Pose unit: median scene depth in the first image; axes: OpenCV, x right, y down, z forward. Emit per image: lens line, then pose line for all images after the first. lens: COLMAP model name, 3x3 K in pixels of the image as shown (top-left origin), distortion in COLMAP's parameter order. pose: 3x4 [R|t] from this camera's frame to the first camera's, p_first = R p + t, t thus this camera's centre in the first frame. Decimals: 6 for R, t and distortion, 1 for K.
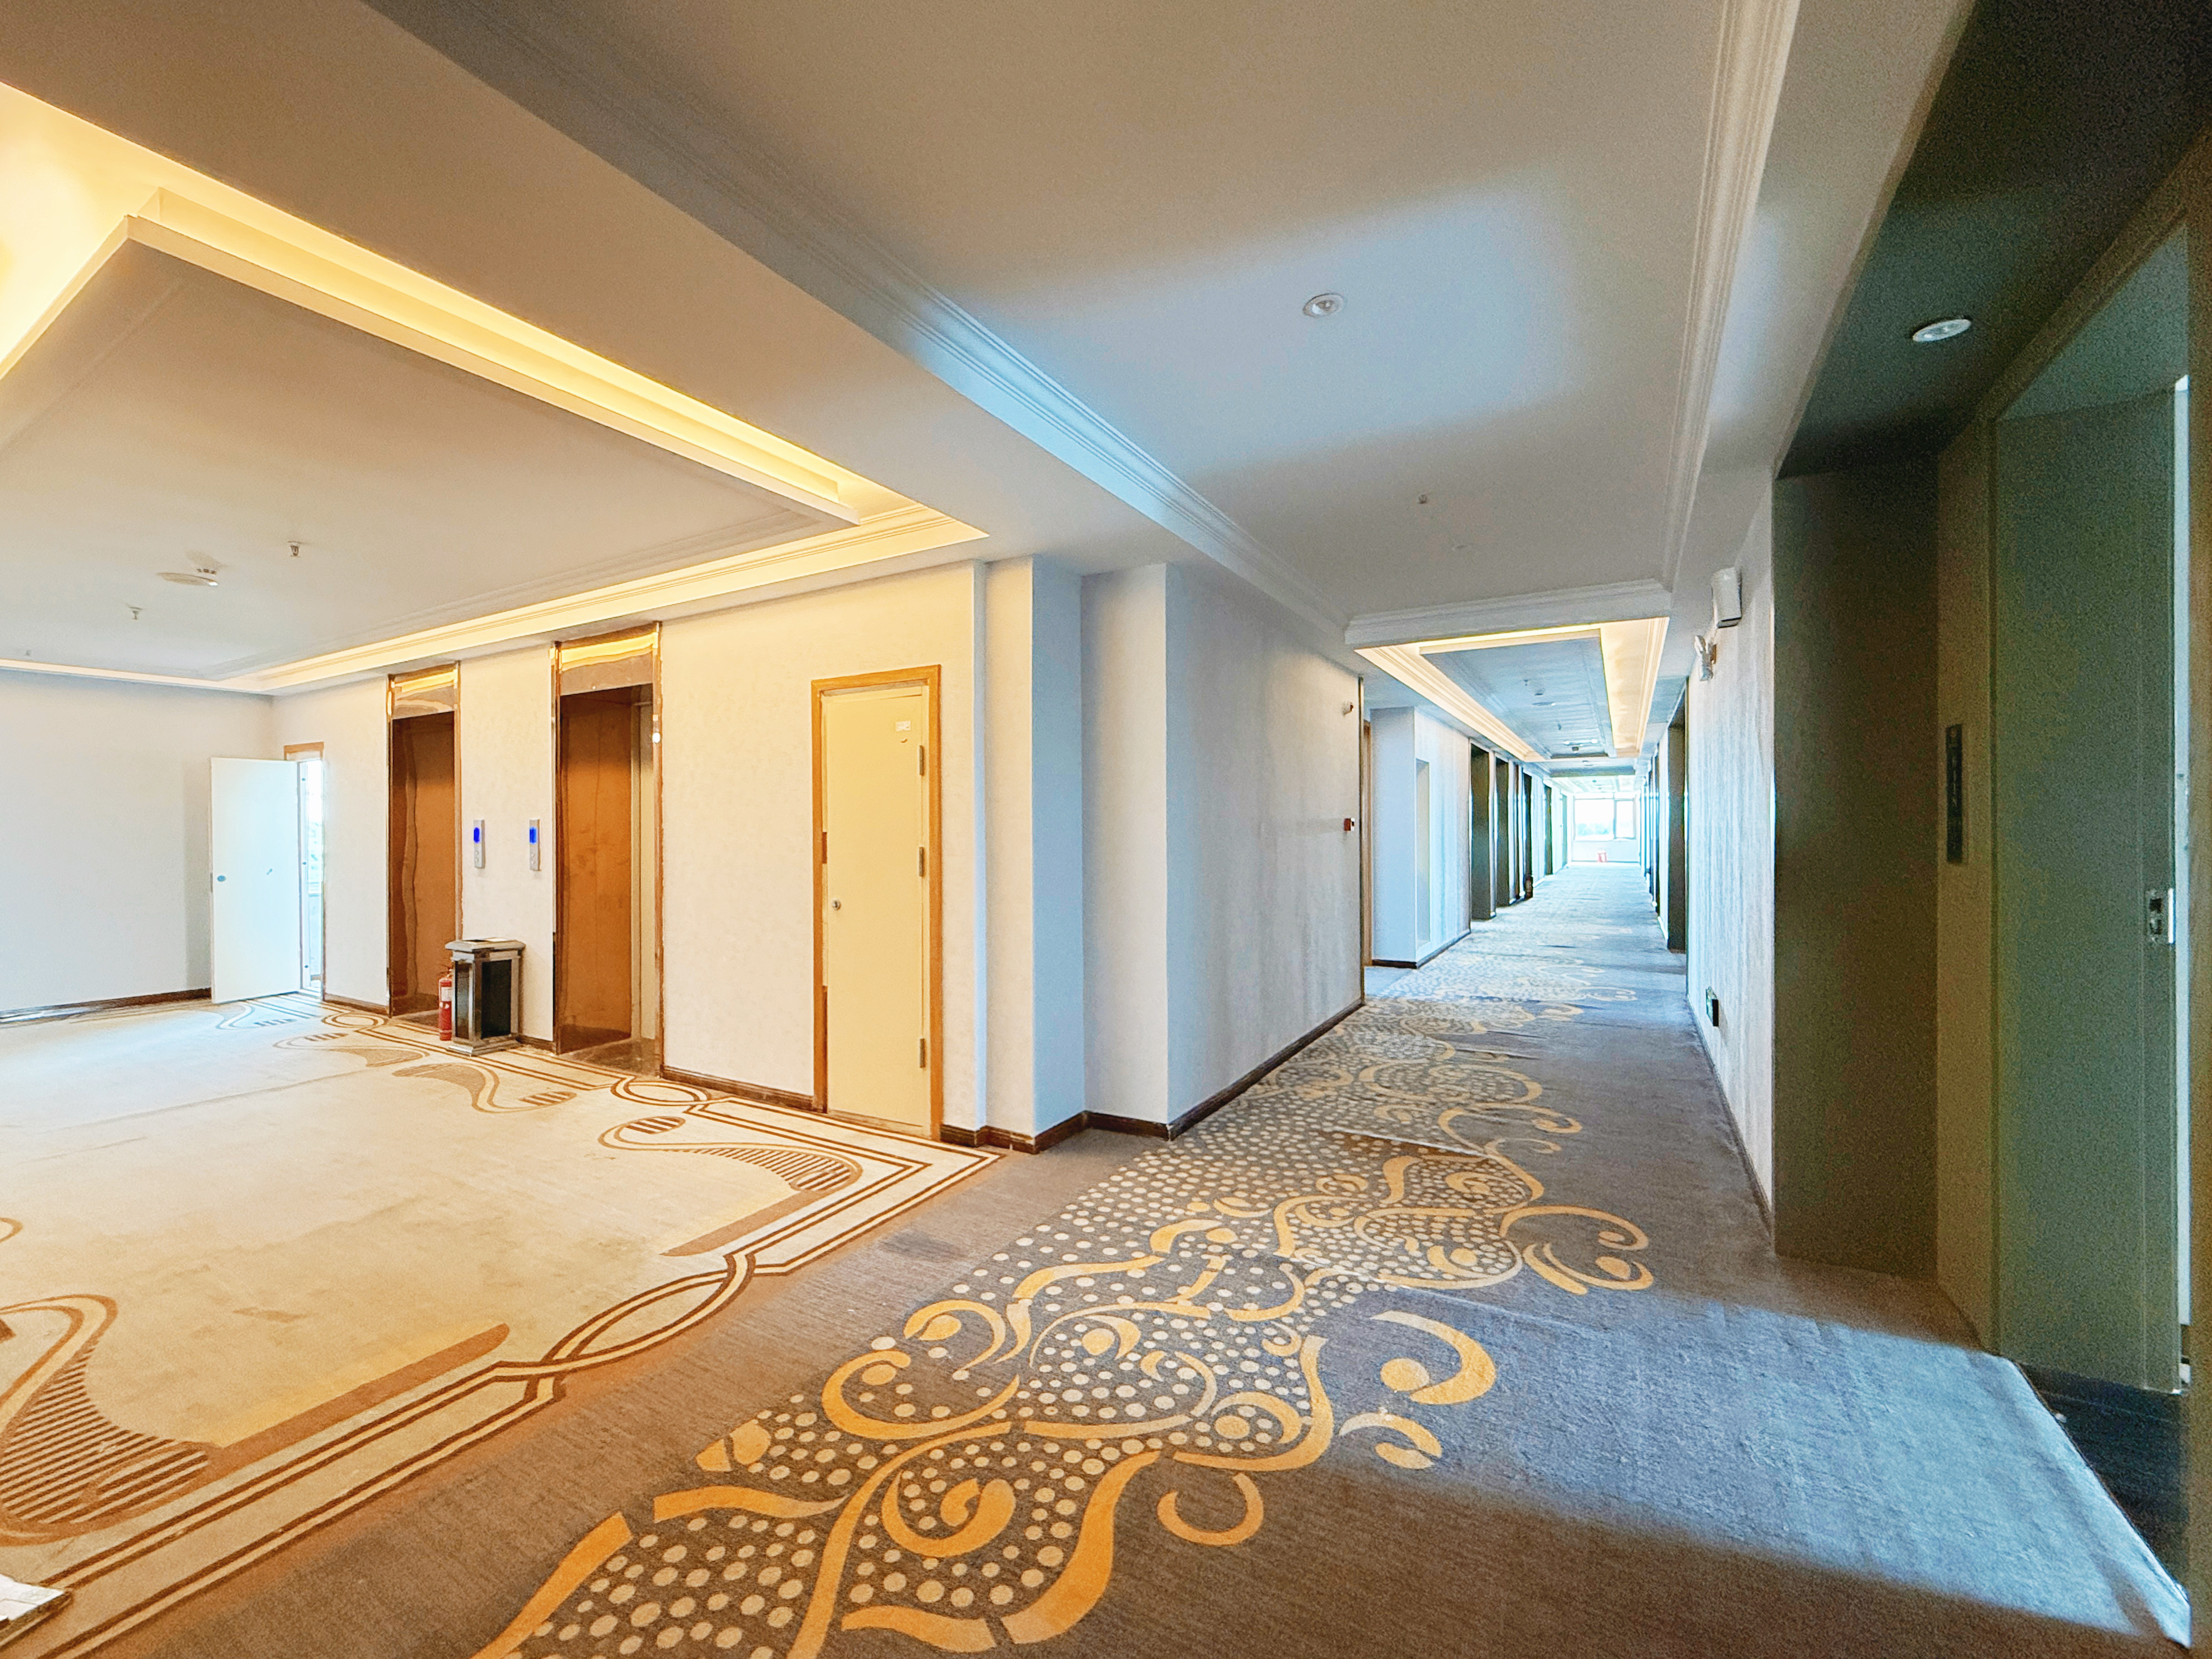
lens RADIAL K [[888.7, 0, 1092.0], [0, 888.7, 826.4], [0, 0, 1]] dist [-0.001596, 0.000487]
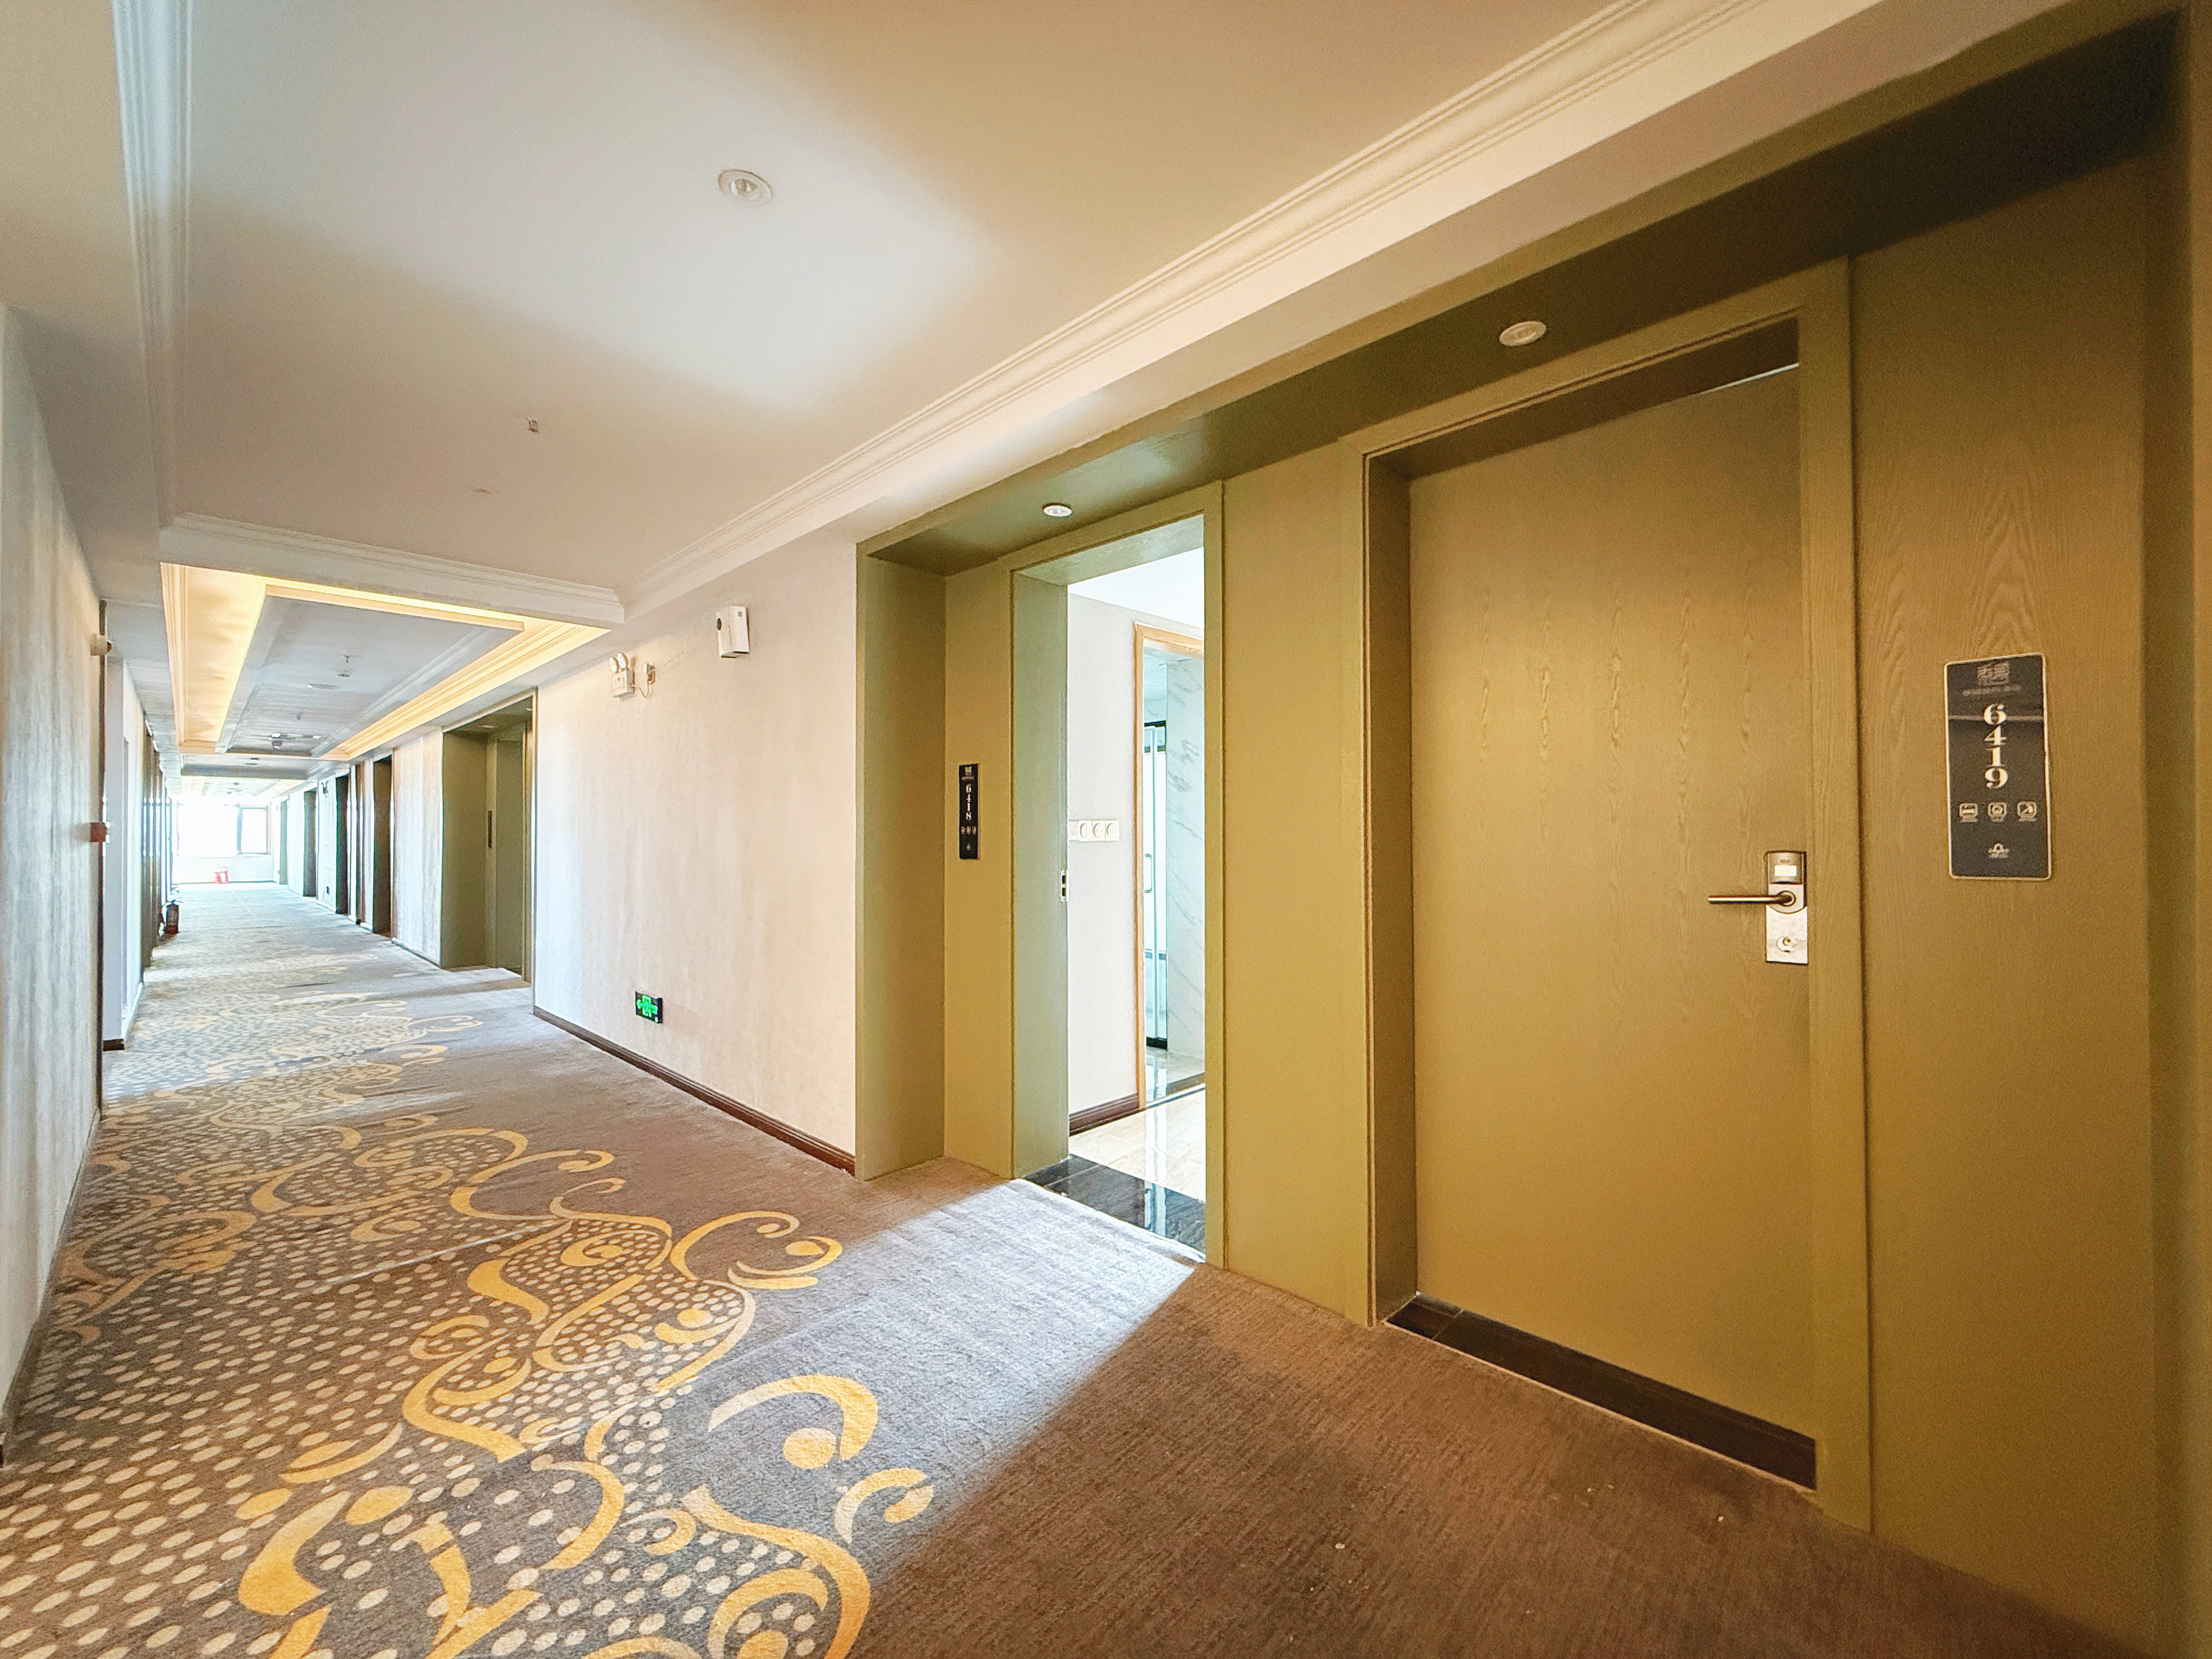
lens RADIAL K [[888.7, 0, 1092.0], [0, 888.7, 826.4], [0, 0, 1]] dist [-0.001596, 0.000487]
pose [[0.230920, 0.014281, 0.972868, -0.322691], [0.000286, 0.999891, -0.014746, 0.007814], [-0.972973, 0.003683, 0.230891, 0.369748]]
